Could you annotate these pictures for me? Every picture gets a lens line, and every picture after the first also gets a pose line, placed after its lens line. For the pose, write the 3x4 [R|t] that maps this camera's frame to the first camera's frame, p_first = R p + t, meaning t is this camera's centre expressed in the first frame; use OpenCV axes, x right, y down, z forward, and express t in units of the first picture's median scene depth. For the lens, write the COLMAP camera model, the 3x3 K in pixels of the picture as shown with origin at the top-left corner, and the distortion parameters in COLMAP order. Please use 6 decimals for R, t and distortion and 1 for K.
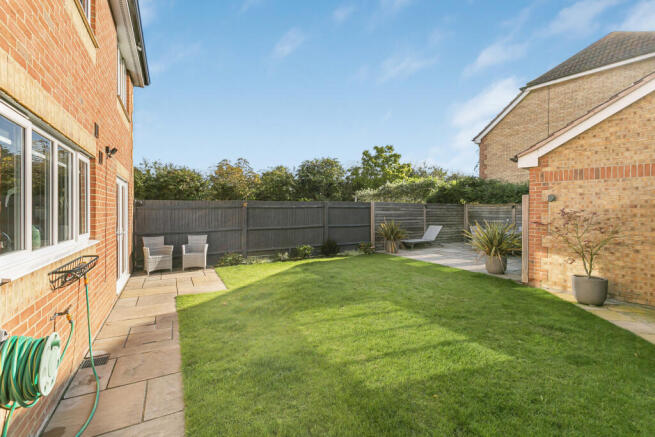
lens RADIAL K [[292.3, 0, 328.4], [0, 292.3, 214.7], [0, 0, 1]] dist [-0.005344, -0.000752]
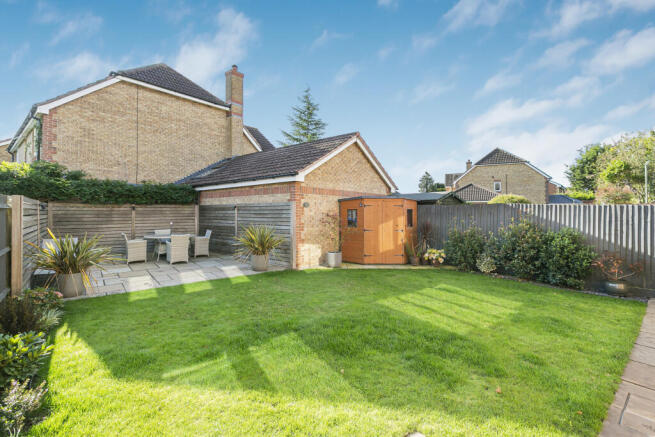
lens RADIAL K [[292.3, 0, 328.6], [0, 292.3, 213.6], [0, 0, 1]] dist [-0.005344, -0.000752]
pose [[-0.184109, -0.009767, 0.982857, -0.353706], [0.012166, 0.999851, 0.012214, -0.015652], [-0.982831, 0.014206, -0.183963, 0.598321]]
